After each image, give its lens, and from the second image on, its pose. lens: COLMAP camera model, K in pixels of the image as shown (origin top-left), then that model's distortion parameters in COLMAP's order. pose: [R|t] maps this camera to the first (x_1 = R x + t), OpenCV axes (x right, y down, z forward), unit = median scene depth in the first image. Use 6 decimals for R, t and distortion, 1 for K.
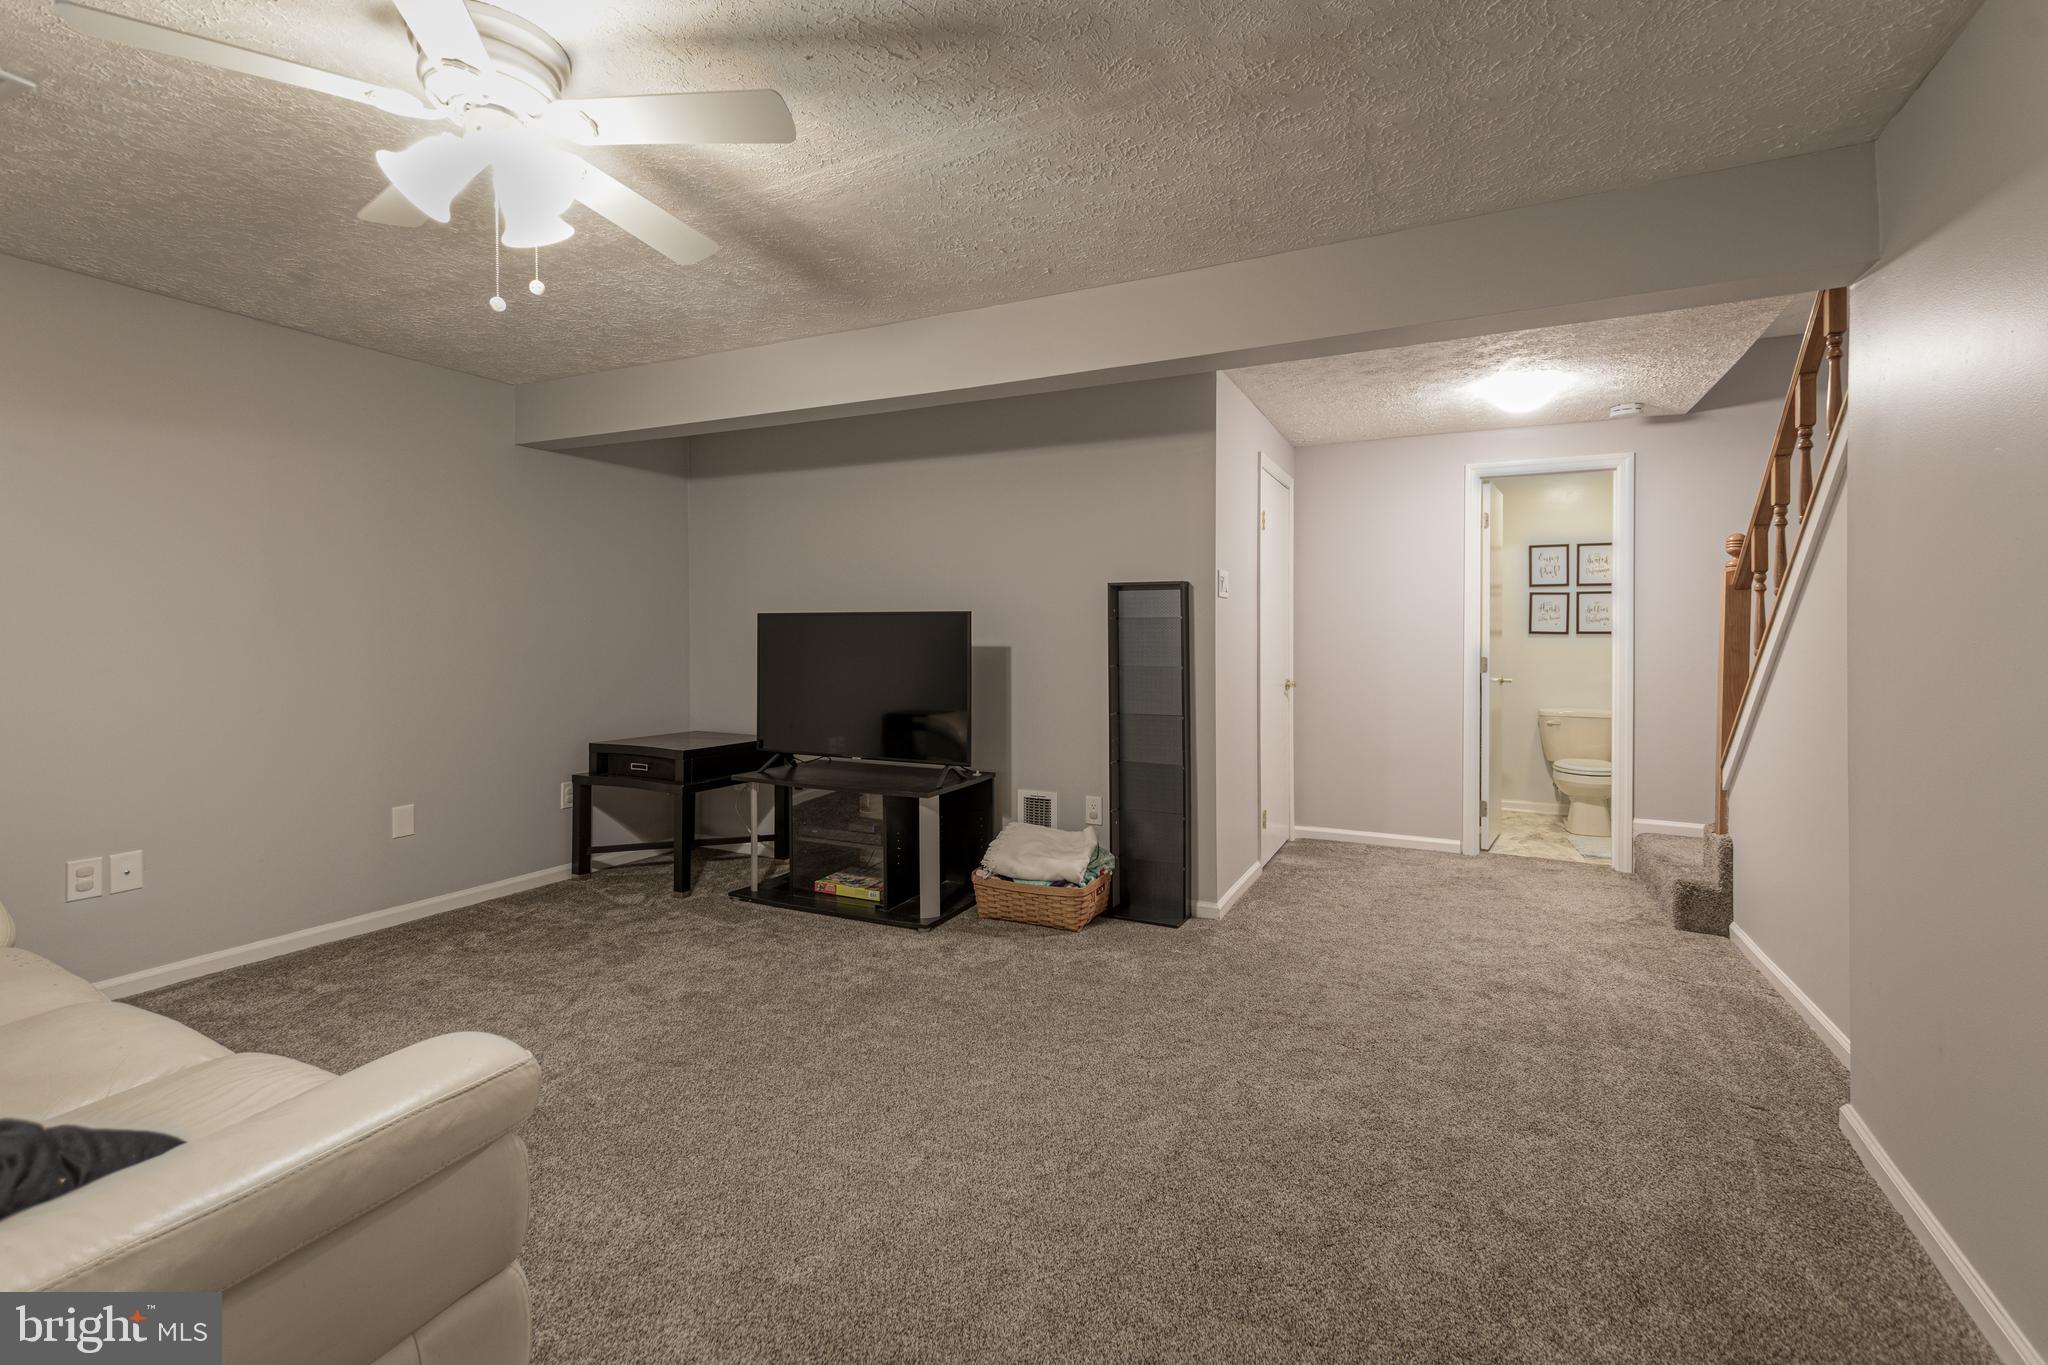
lens RADIAL K [[891.4, 0, 1023.9], [0, 891.4, 637.3], [0, 0, 1]] dist [0.019429, -0.000375]
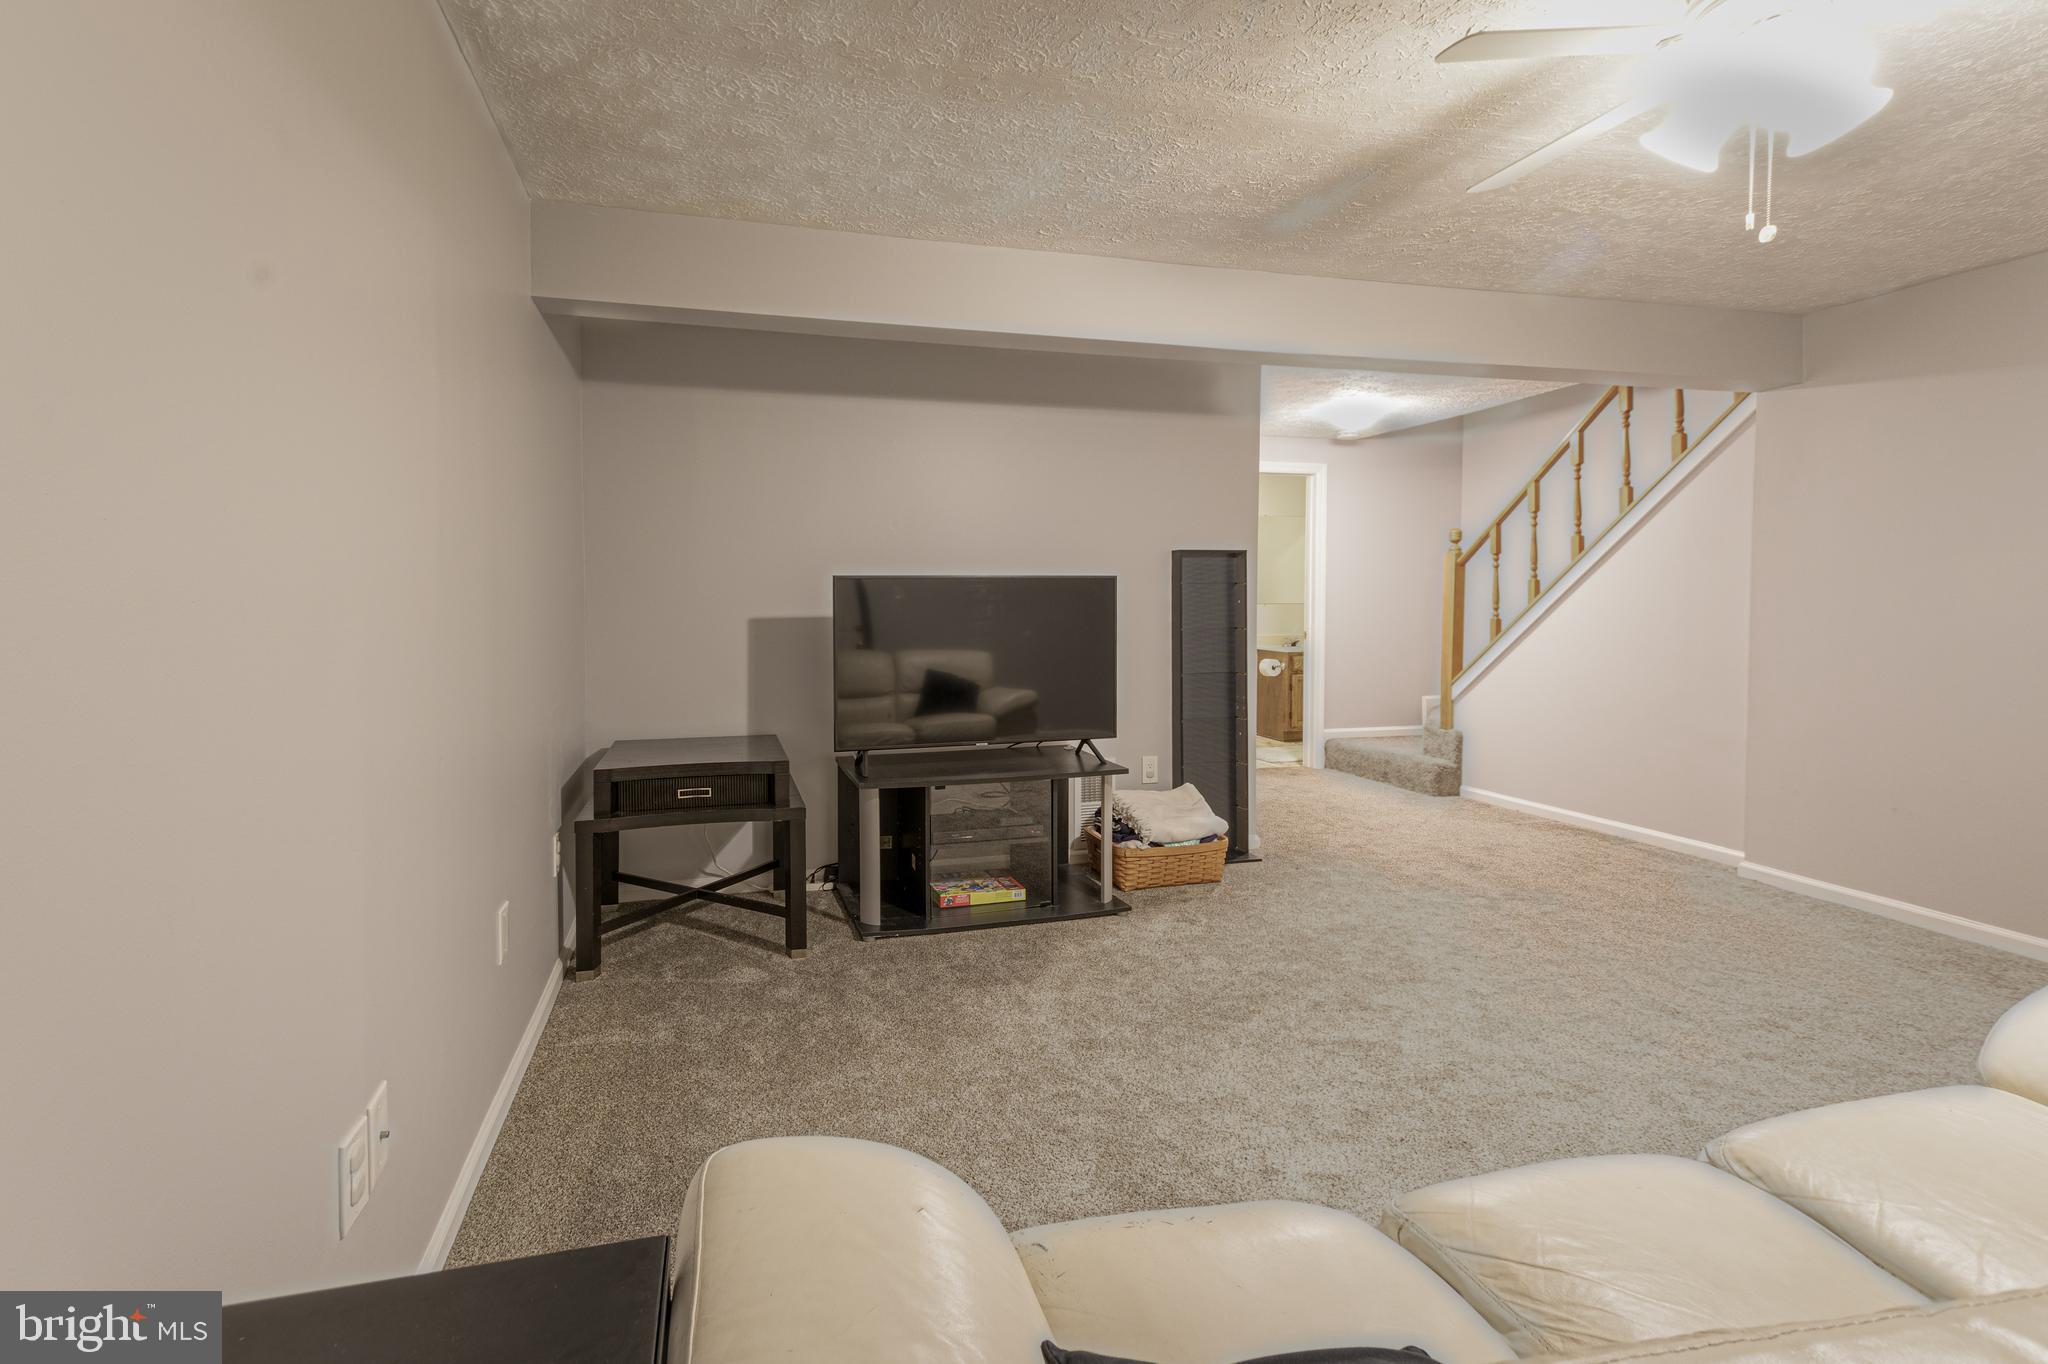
lens RADIAL K [[906.0, 0, 949.1], [0, 906.0, 626.7], [0, 0, 1]] dist [0.020025, -0.000072]
pose [[0.769615, -0.026894, 0.637942, -0.688089], [0.012219, 0.999550, 0.027397, -0.002917], [-0.638392, -0.013290, 0.769597, 0.306527]]
